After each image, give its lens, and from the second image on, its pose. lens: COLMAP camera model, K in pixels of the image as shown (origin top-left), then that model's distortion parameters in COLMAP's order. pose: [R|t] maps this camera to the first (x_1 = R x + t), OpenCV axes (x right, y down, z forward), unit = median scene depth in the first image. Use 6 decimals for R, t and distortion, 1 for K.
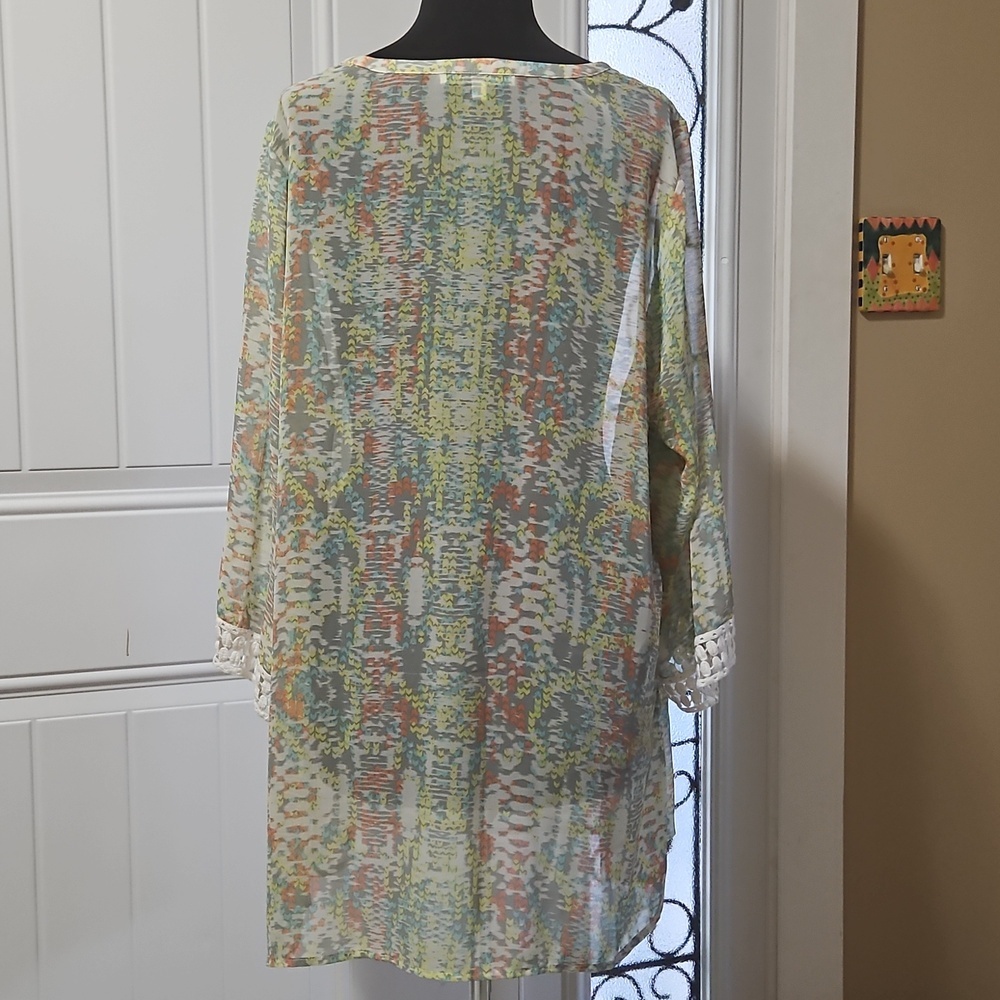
lens RADIAL K [[1396.5, 0, 500.0], [0, 1396.5, 500.0], [0, 0, 1]] dist [0.099197, -0.098092]
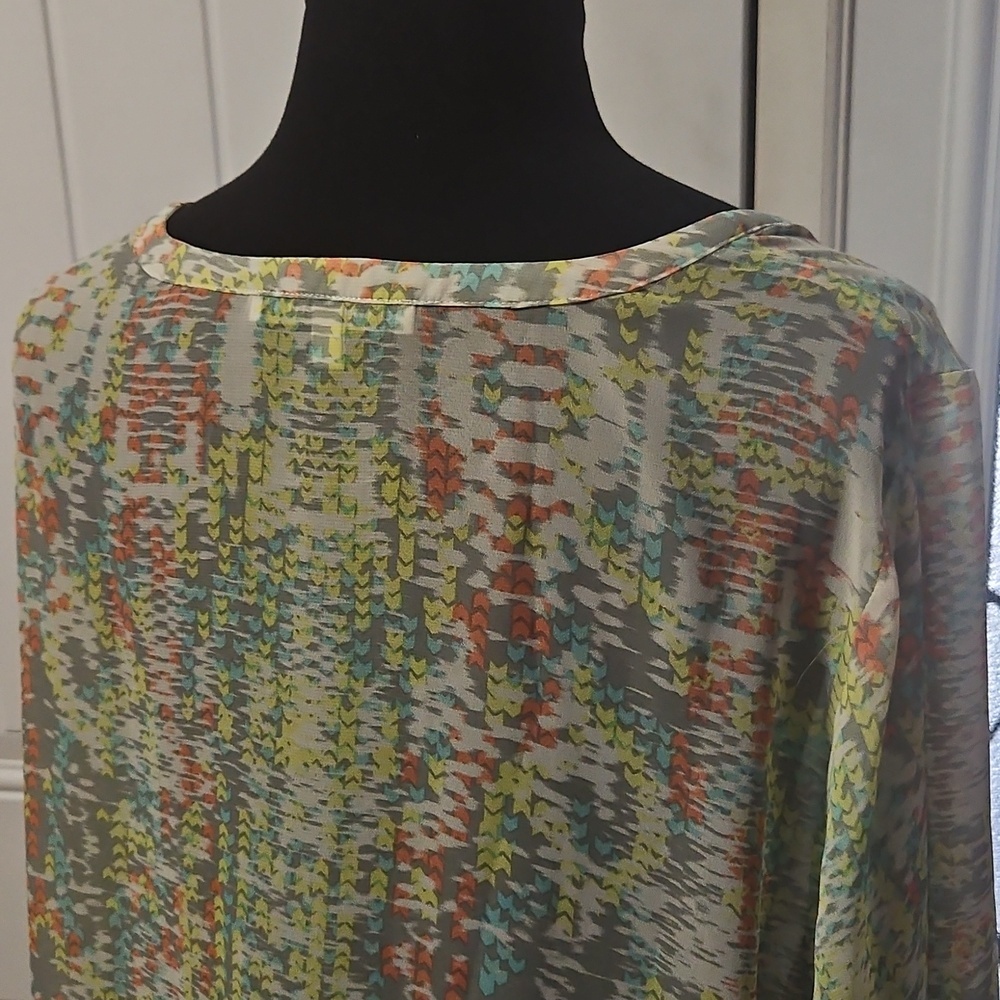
lens RADIAL K [[1396.5, 0, 500.0], [0, 1396.5, 500.0], [0, 0, 1]] dist [0.099197, -0.098092]
pose [[0.871893, 0.115938, -0.475774, 0.216622], [-0.029068, 0.982109, 0.186054, -0.320962], [0.488833, -0.148389, 0.859664, 0.679193]]
